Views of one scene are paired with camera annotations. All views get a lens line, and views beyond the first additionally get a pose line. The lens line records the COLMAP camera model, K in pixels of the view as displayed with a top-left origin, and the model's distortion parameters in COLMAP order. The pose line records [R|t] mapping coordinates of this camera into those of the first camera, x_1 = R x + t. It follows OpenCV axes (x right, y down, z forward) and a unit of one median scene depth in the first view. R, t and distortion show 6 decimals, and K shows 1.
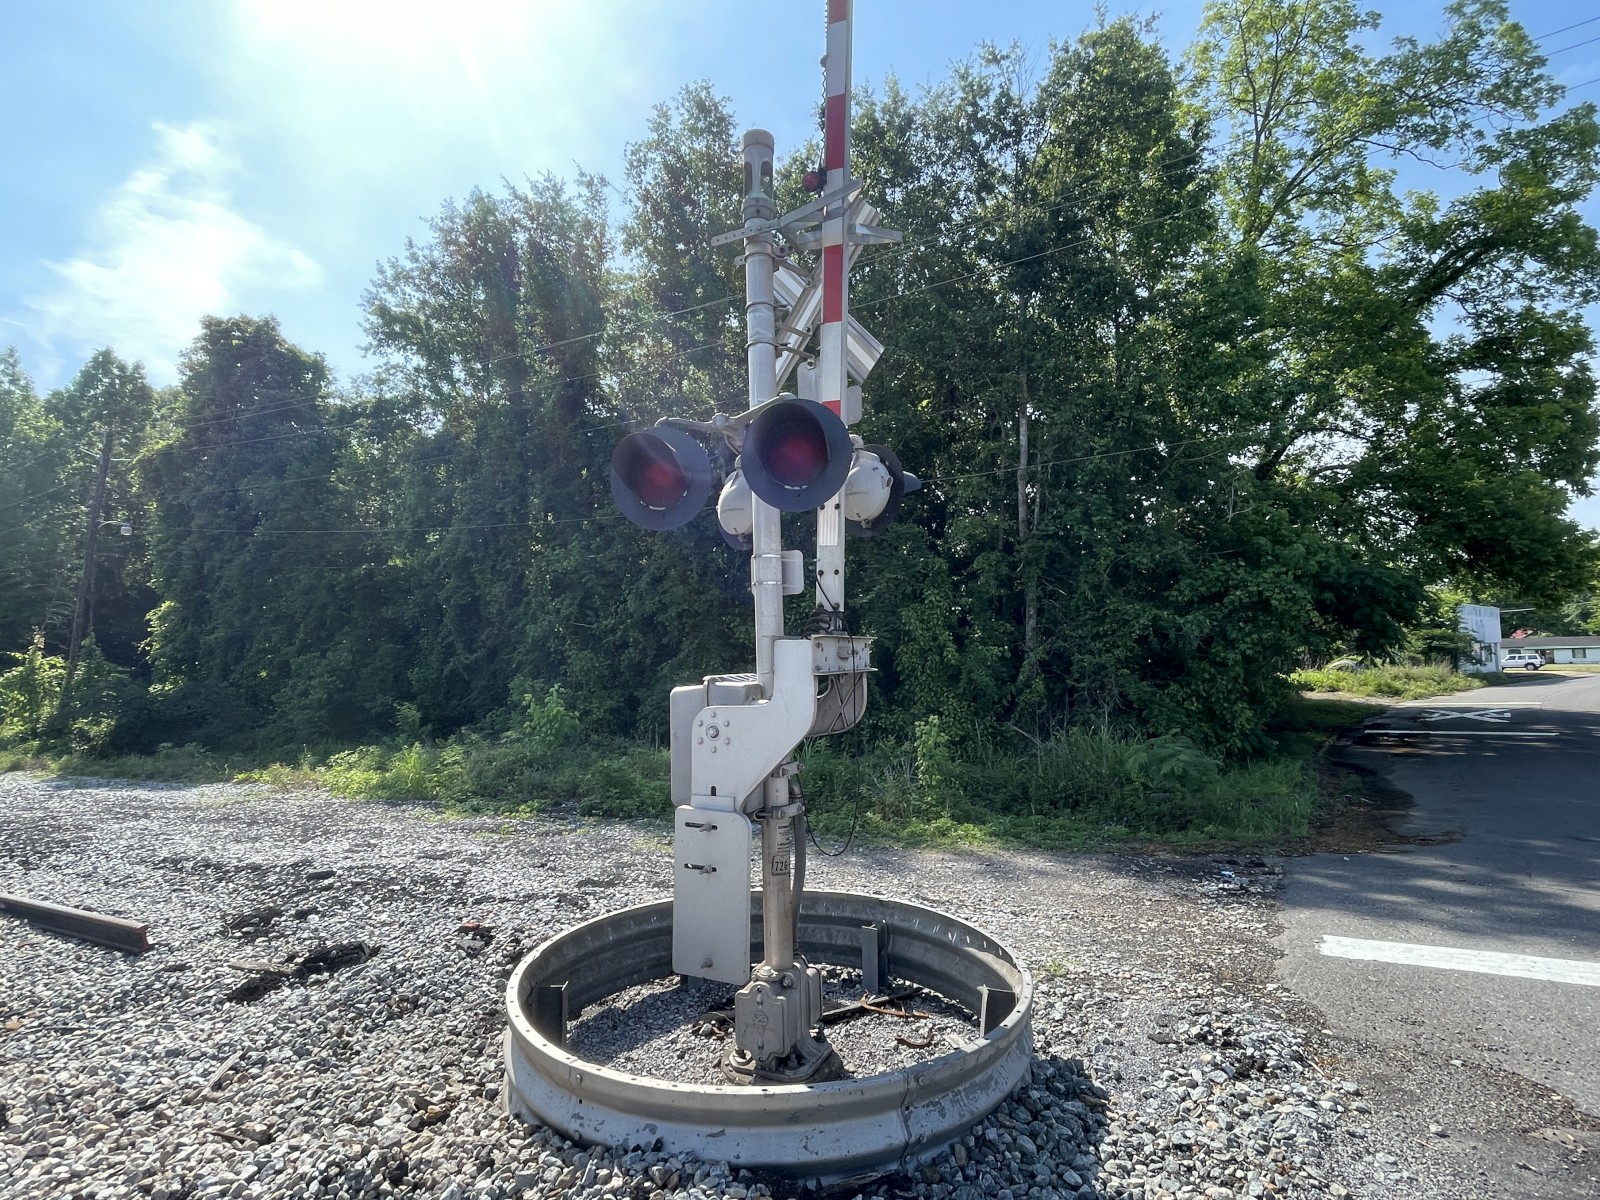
lens RADIAL K [[808.1, 0, 808.5], [0, 808.1, 604.3], [0, 0, 1]] dist [-0.000969, -0.000079]
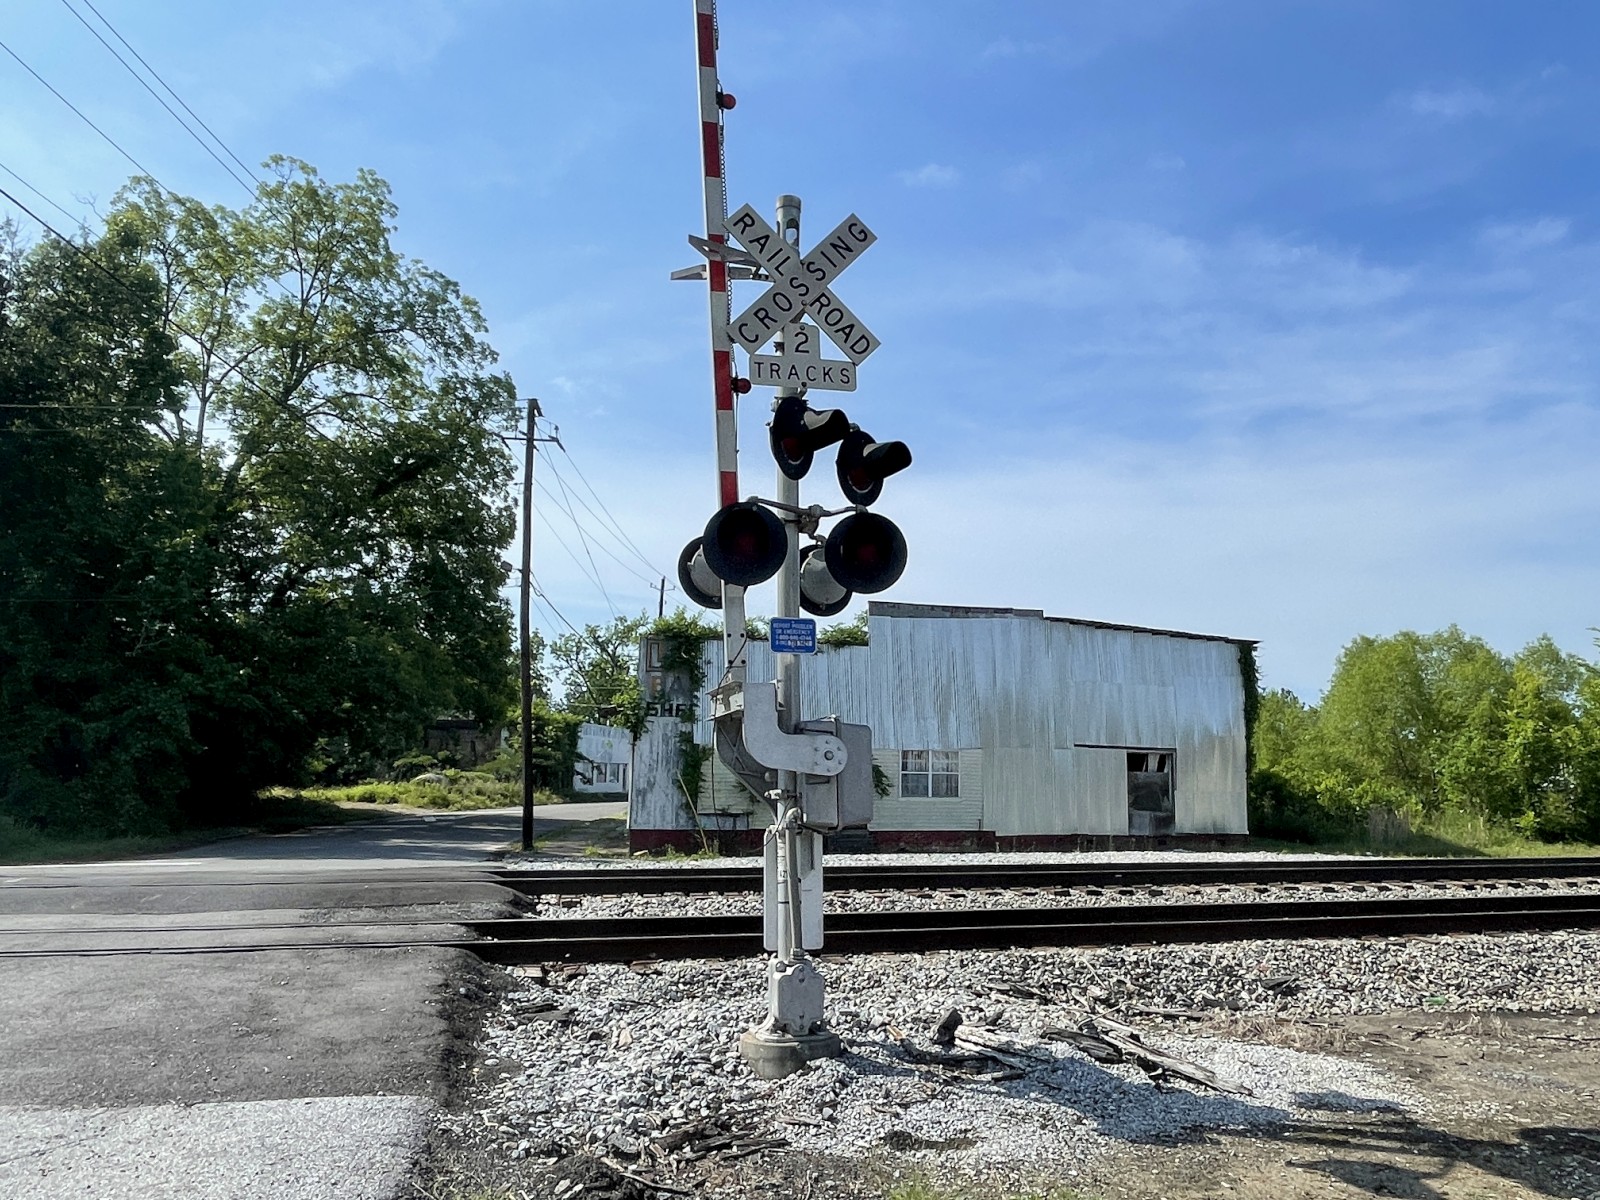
lens RADIAL K [[1184.4, 0, 808.3], [0, 1184.4, 604.8], [0, 0, 1]] dist [0.000213, -0.003813]
pose [[0.753136, 0.120165, 0.646797, 0.097432], [-0.071127, 0.992287, -0.101530, -0.060491], [-0.654008, 0.030461, 0.755874, -1.116515]]
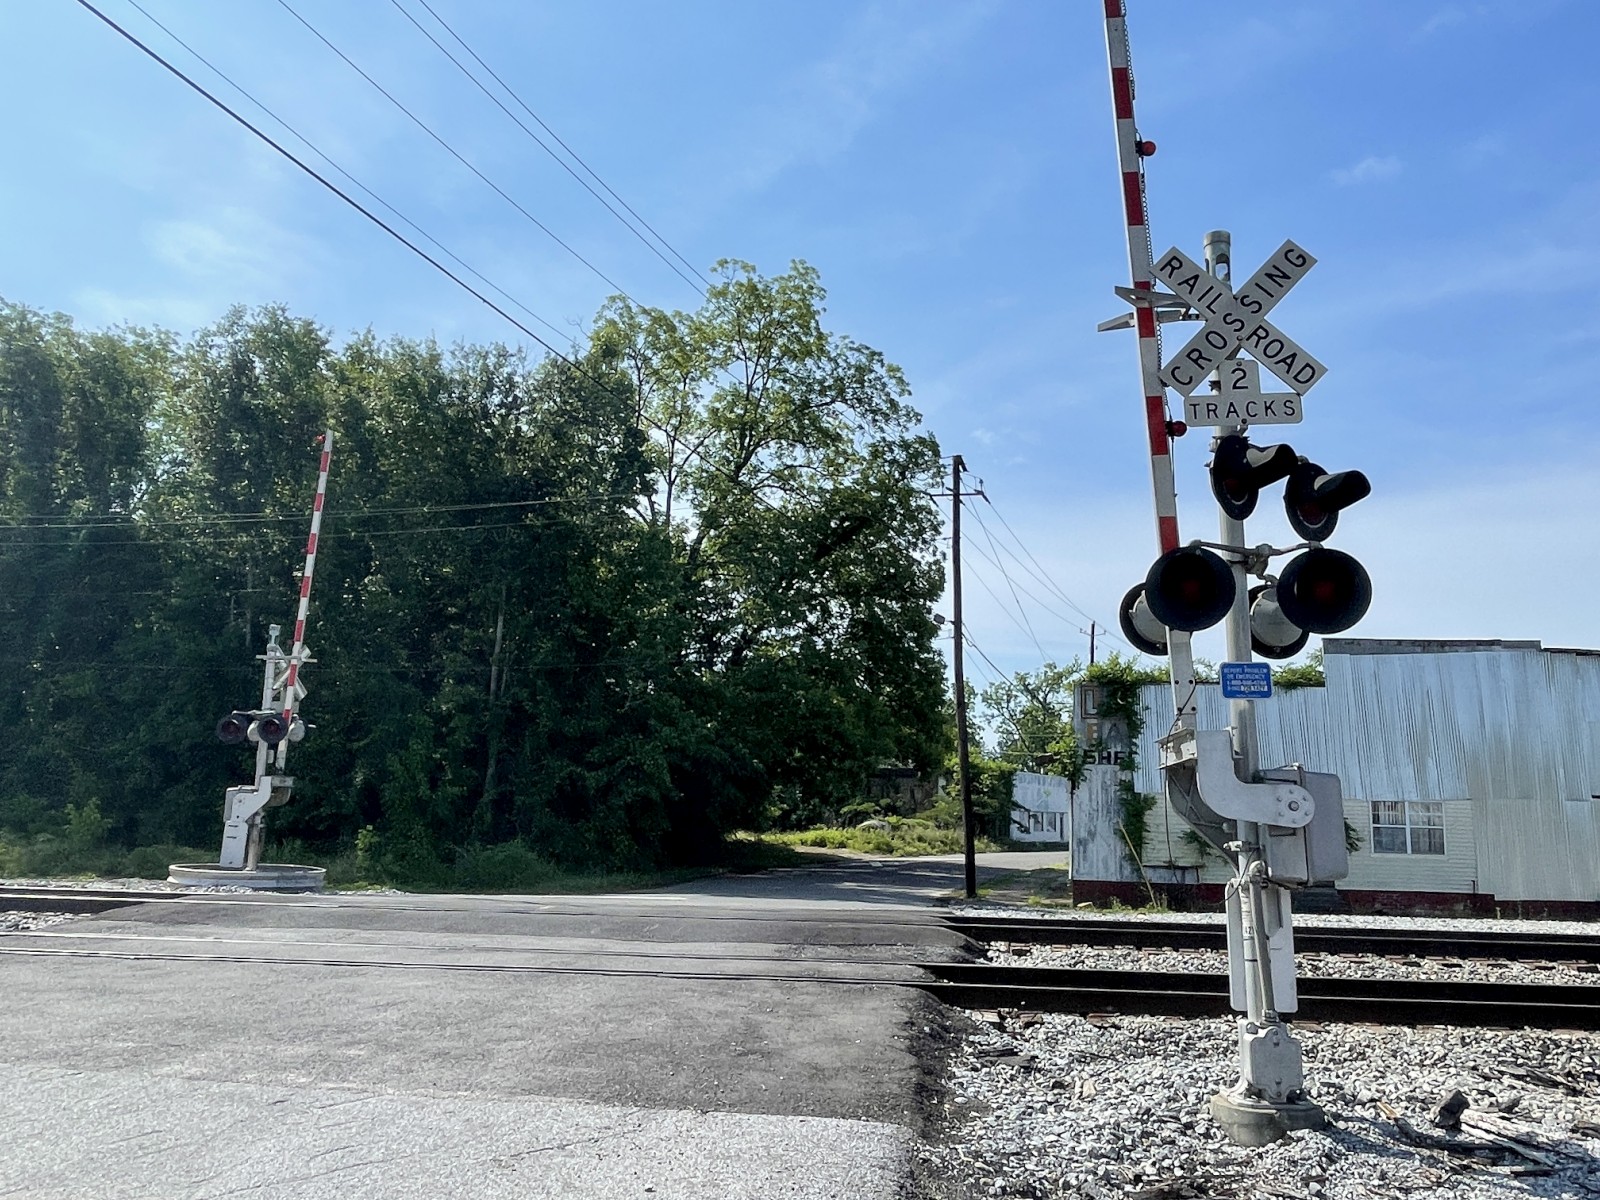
lens RADIAL K [[1184.4, 0, 808.3], [0, 1184.4, 604.8], [0, 0, 1]] dist [0.000213, -0.003813]
pose [[0.935673, 0.102202, 0.337743, 0.087747], [-0.066198, 0.990984, -0.116482, -0.060584], [-0.346603, 0.086631, 0.934003, -1.123063]]
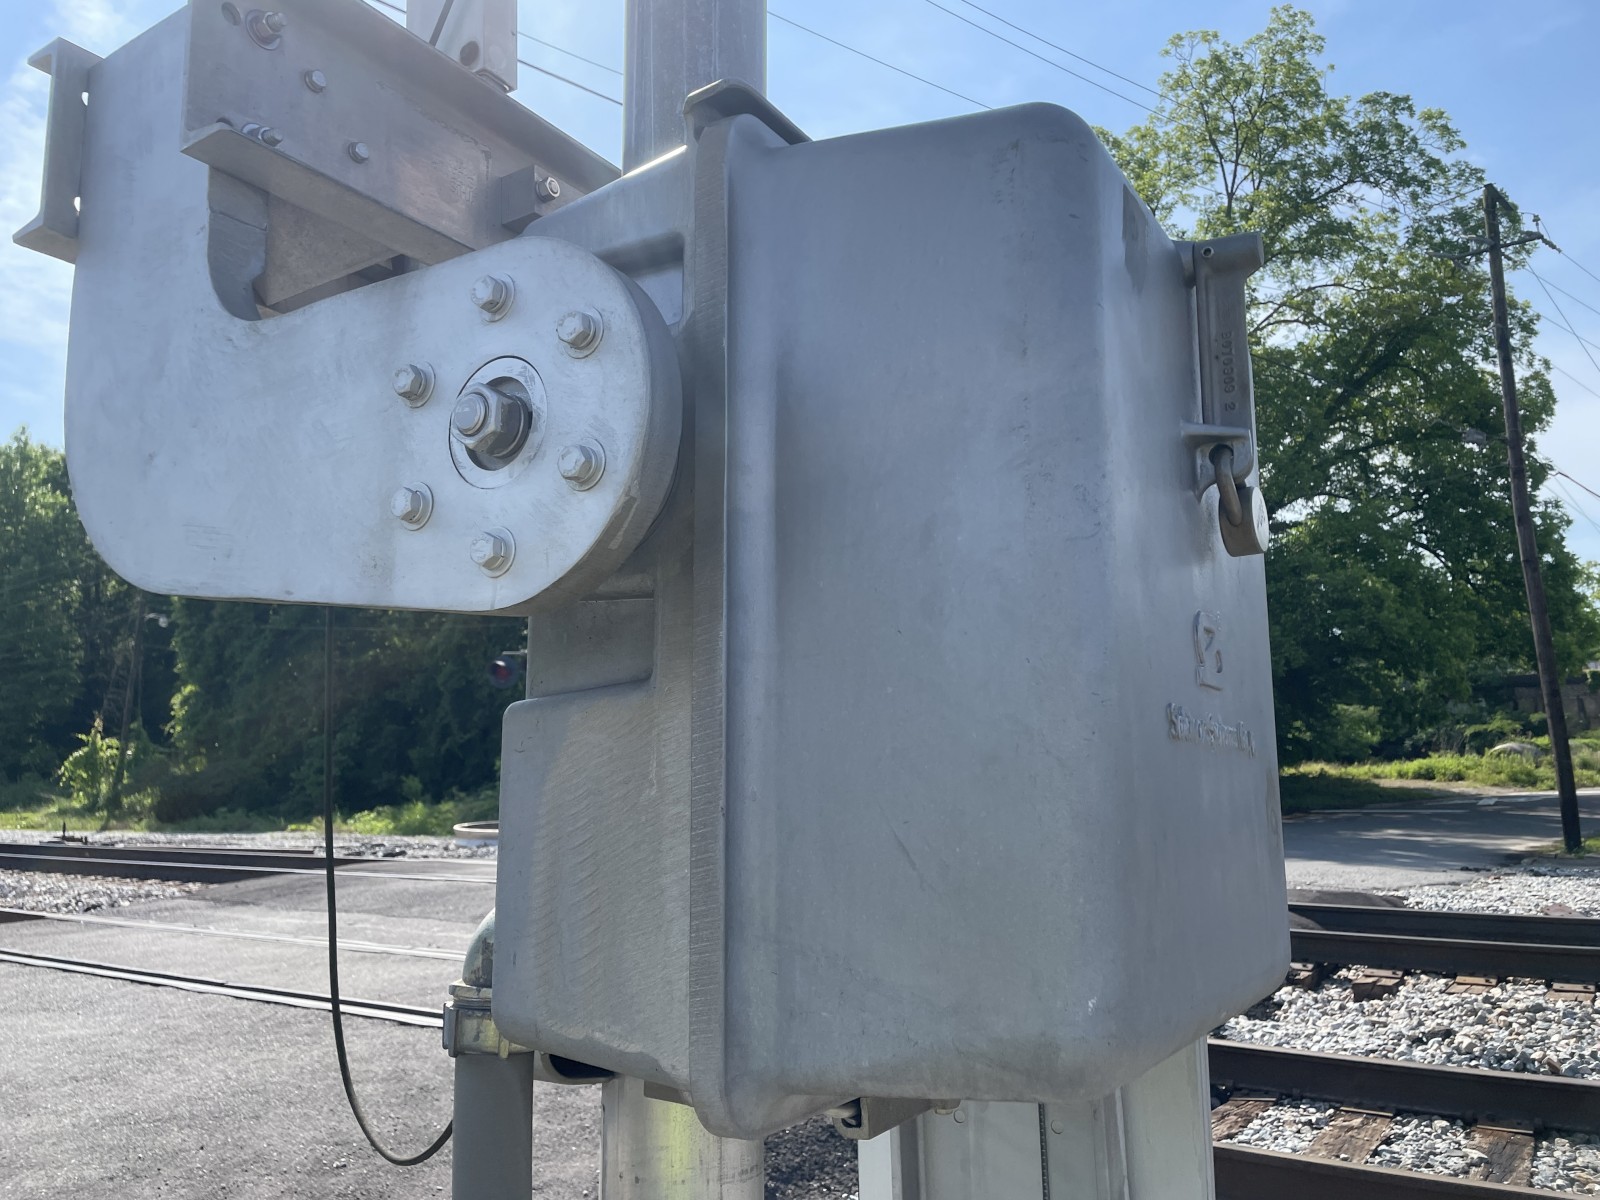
lens RADIAL K [[1236.0, 0, 784.5], [0, 1236.0, 605.5], [0, 0, 1]] dist [0.077626, -0.107760]
pose [[0.987785, -0.018224, -0.154753, 0.389033], [0.011197, 0.998871, -0.046159, -0.042154], [0.155420, 0.043862, 0.986874, -0.854902]]
